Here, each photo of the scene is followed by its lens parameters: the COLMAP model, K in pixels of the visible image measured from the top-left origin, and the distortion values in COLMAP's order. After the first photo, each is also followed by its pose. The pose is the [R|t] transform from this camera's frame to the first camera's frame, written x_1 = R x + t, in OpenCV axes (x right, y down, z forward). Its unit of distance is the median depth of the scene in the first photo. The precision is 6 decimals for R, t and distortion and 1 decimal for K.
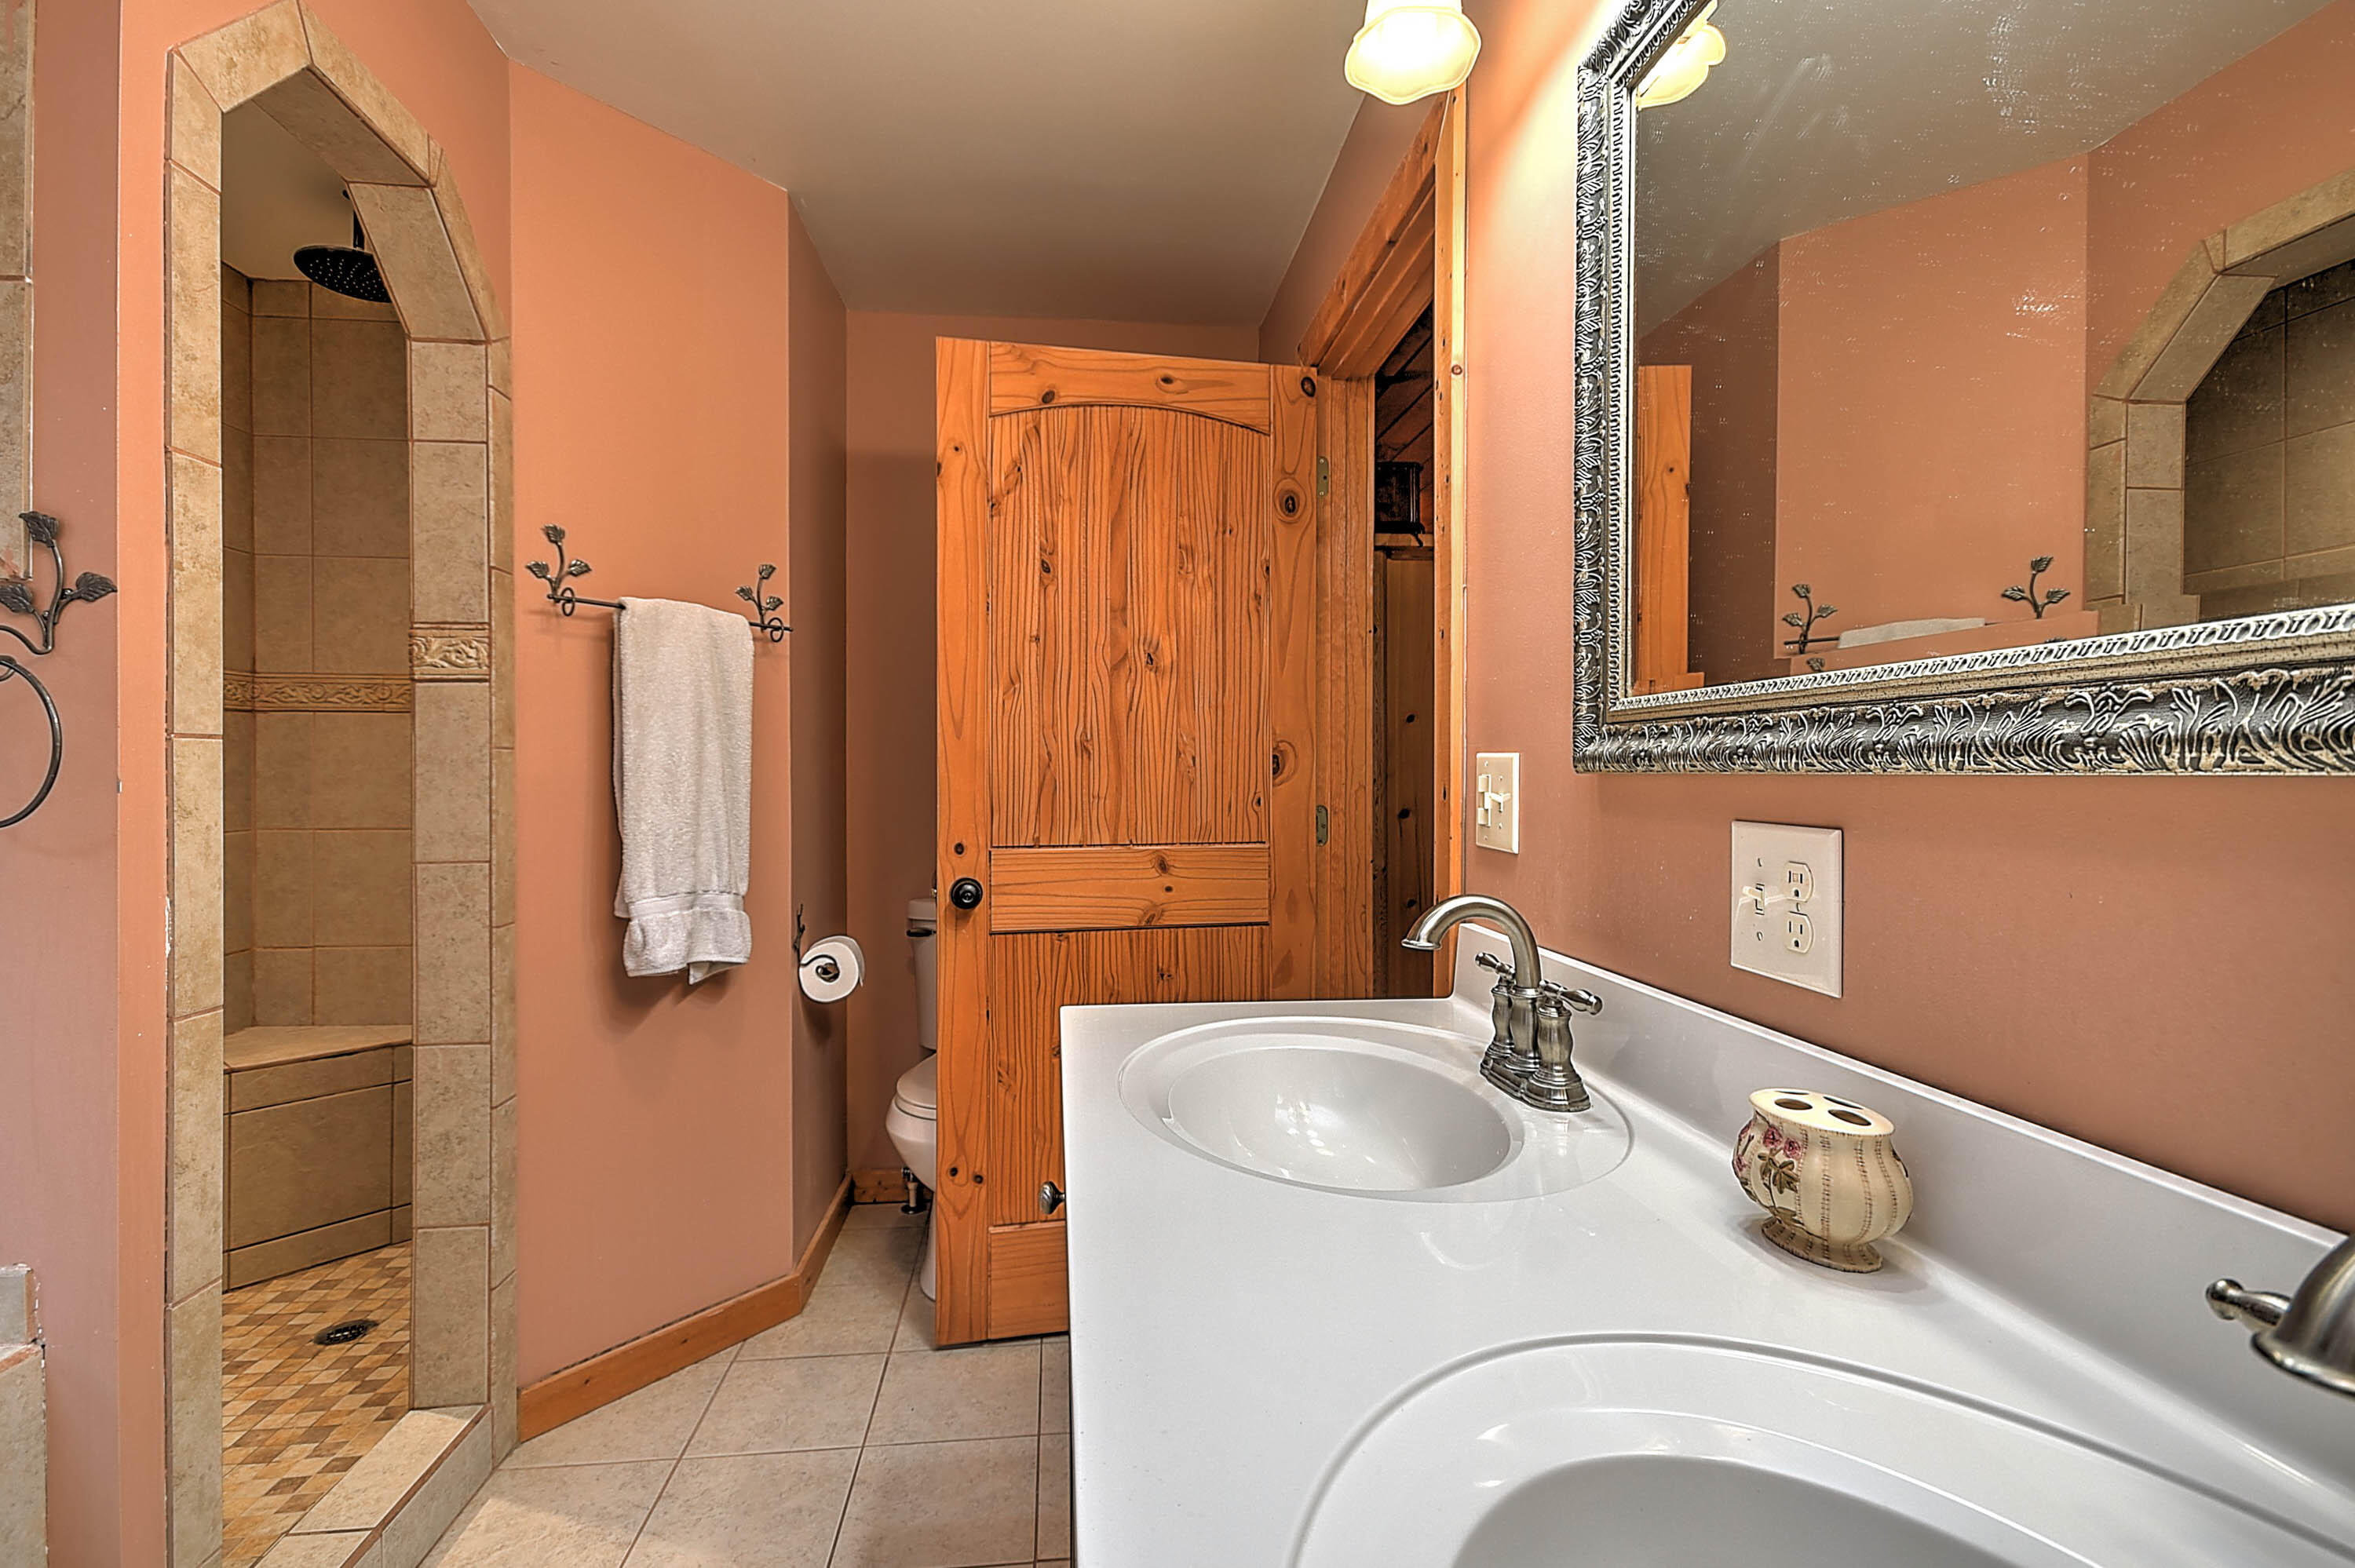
lens RADIAL K [[1059.5, 0, 1177.5], [0, 1059.5, 784.0], [0, 0, 1]] dist [-0.000537, -0.000026]
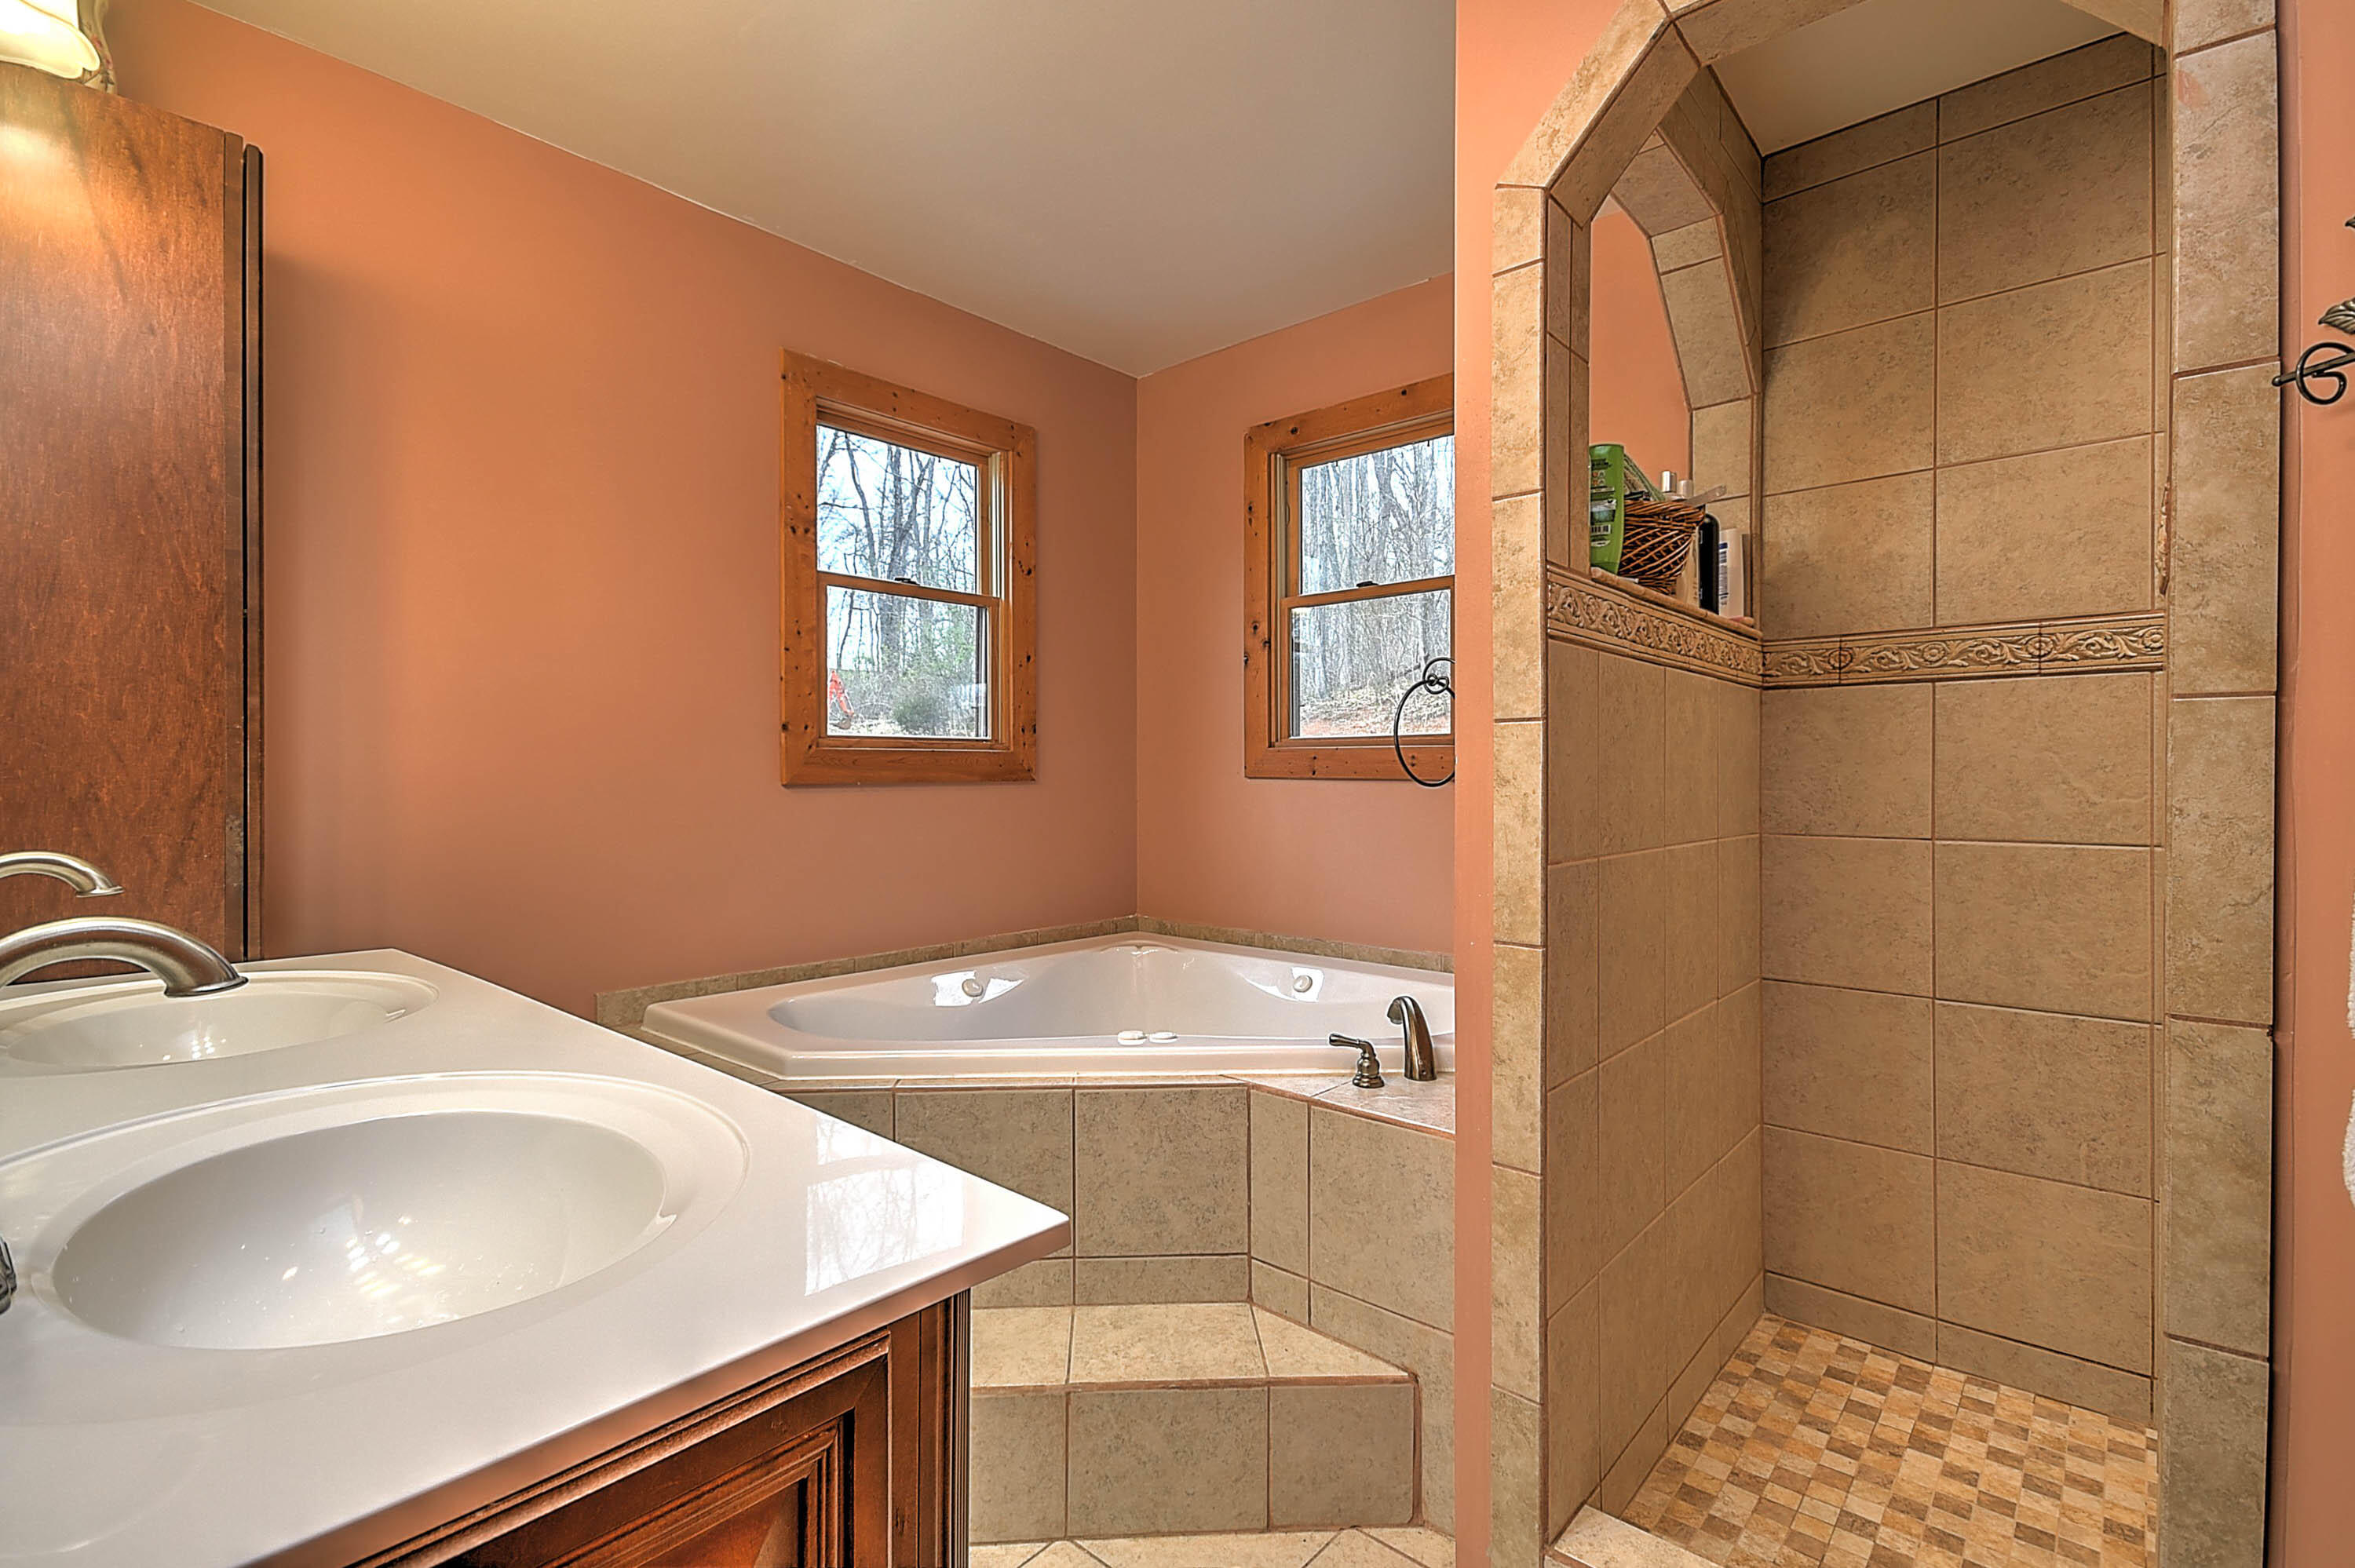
lens RADIAL K [[1059.5, 0, 1177.5], [0, 1059.5, 784.0], [0, 0, 1]] dist [-0.000537, -0.000026]
pose [[-0.749479, 0.003561, -0.662018, 0.208443], [-0.012679, 0.999725, 0.019732, 0.011214], [0.661906, 0.023182, -0.749228, 1.813805]]
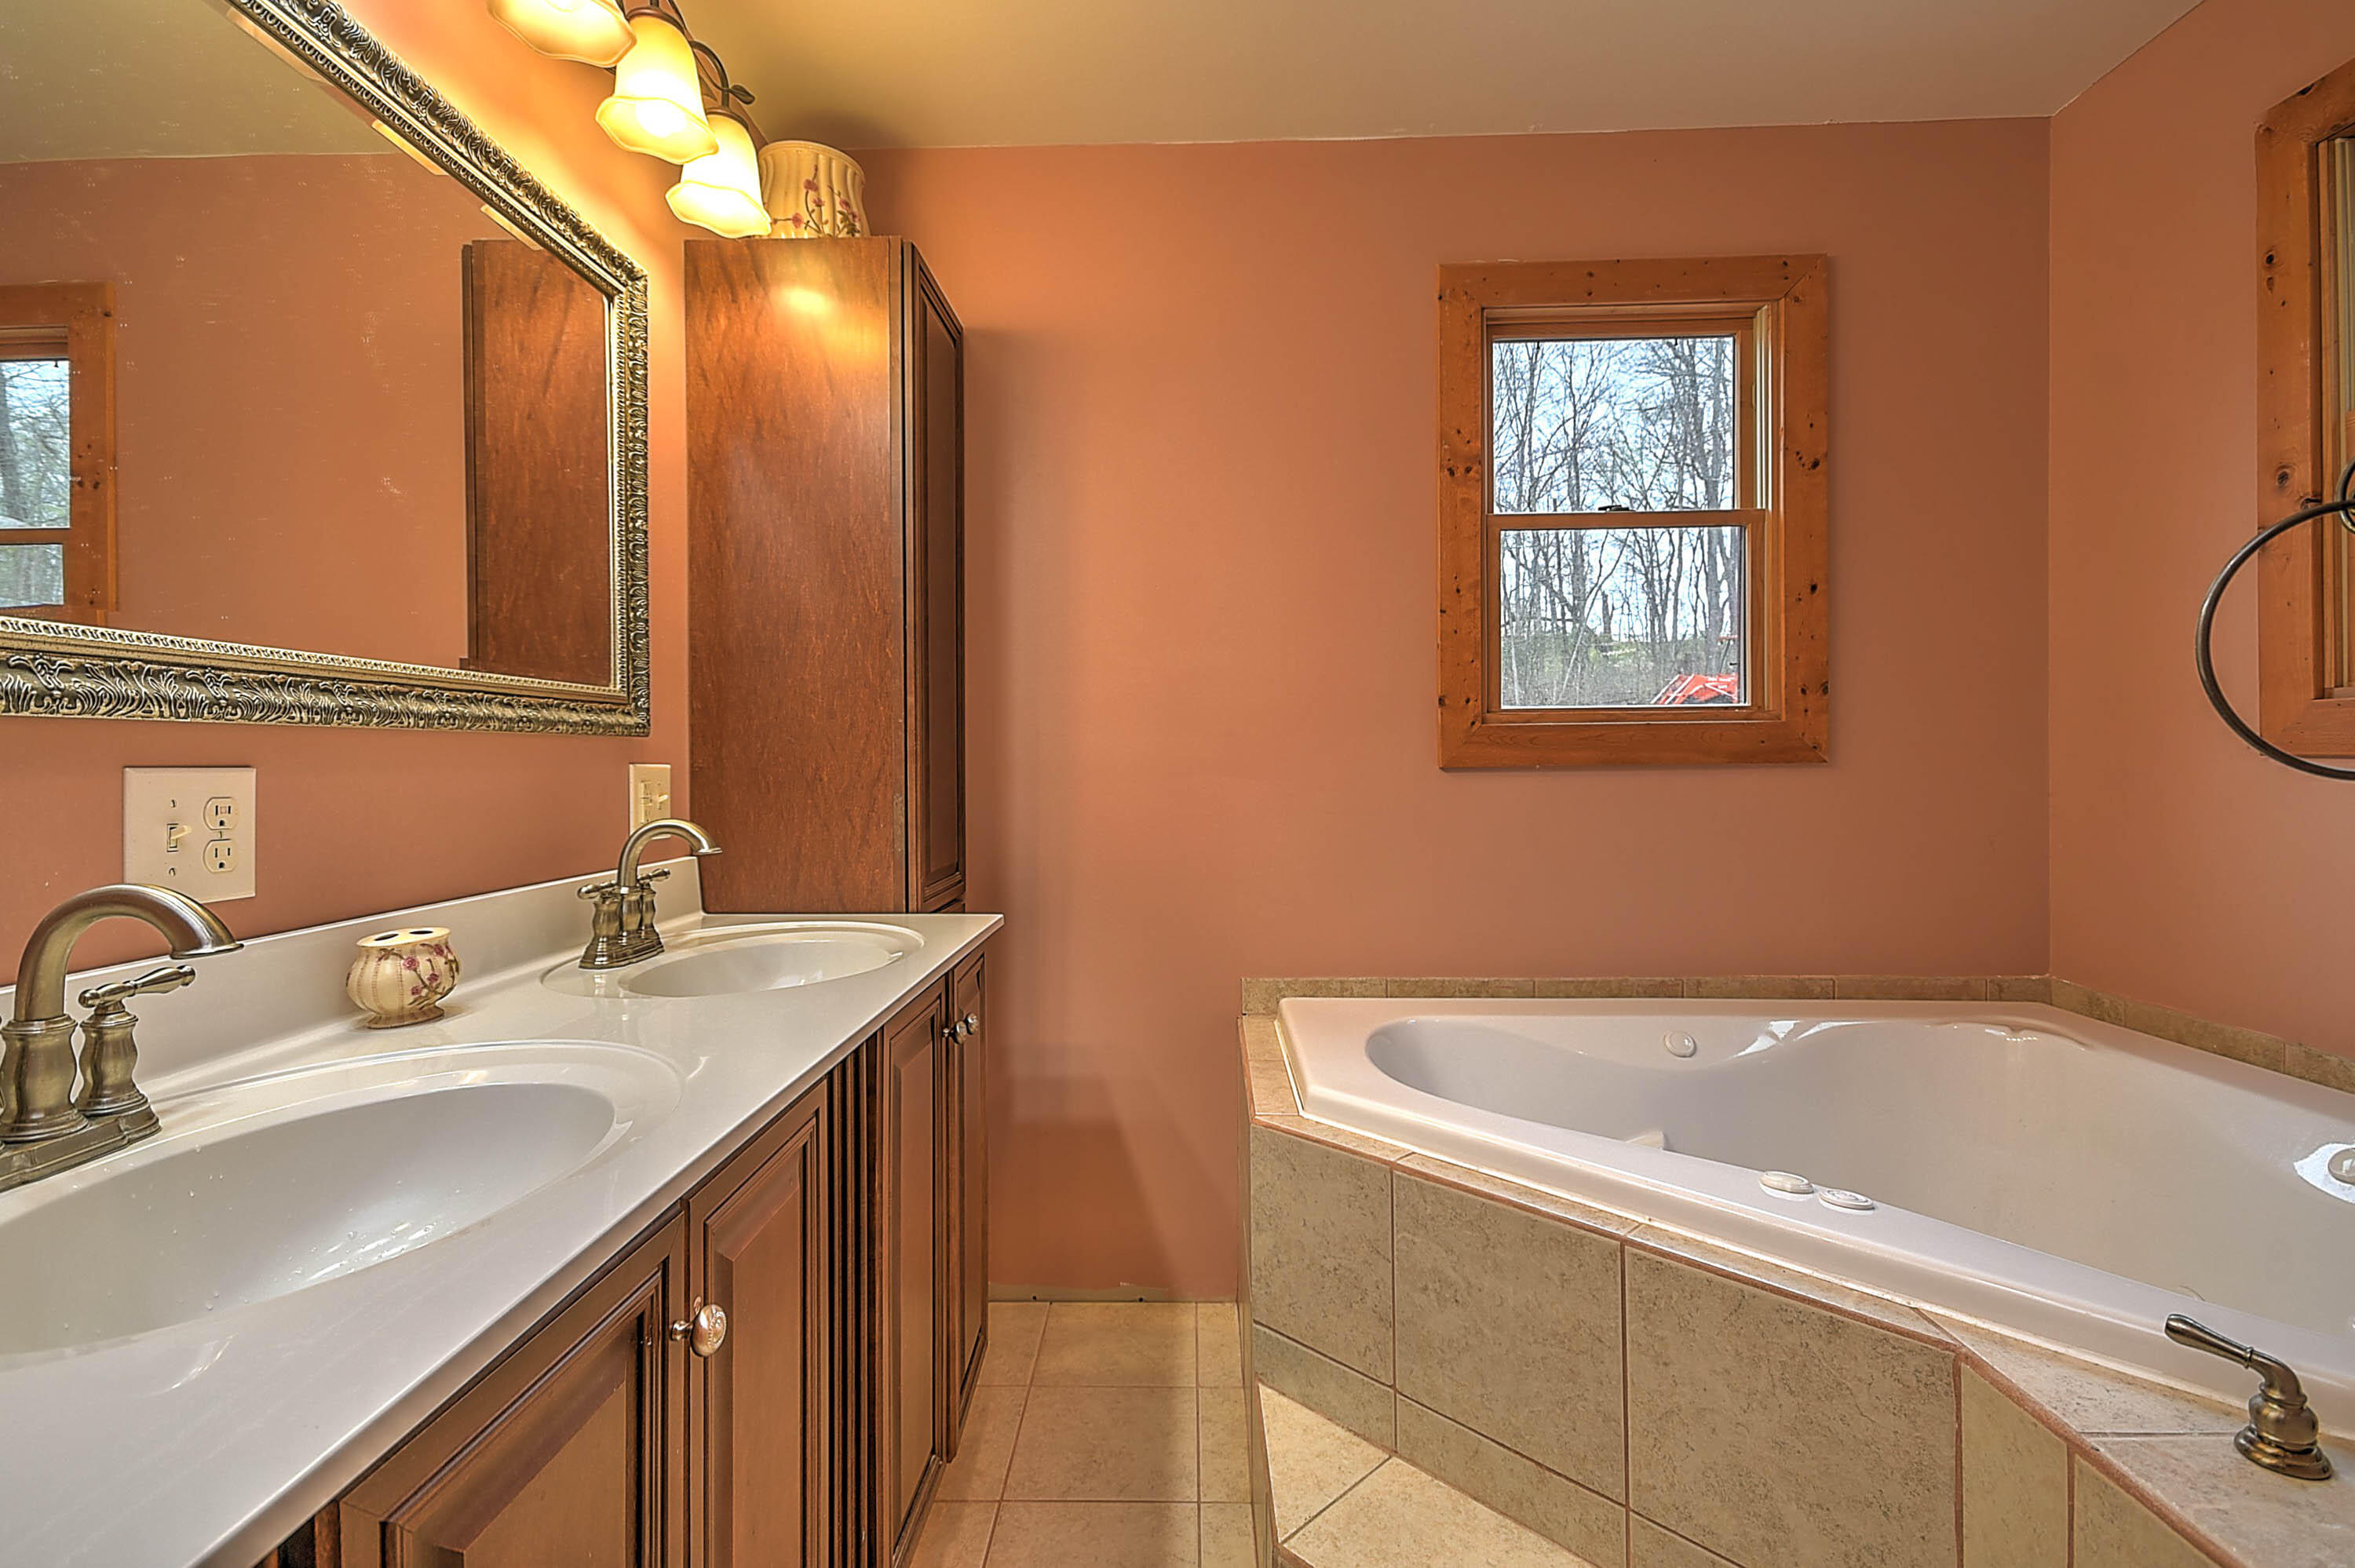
lens RADIAL K [[1078.5, 0, 1175.1], [0, 1078.5, 763.2], [0, 0, 1]] dist [0.024144, -0.011781]
pose [[-0.989573, 0.004012, 0.143976, -0.508203], [0.007109, 0.999754, 0.021006, 0.013725], [-0.143856, 0.021810, -0.989358, 1.602281]]
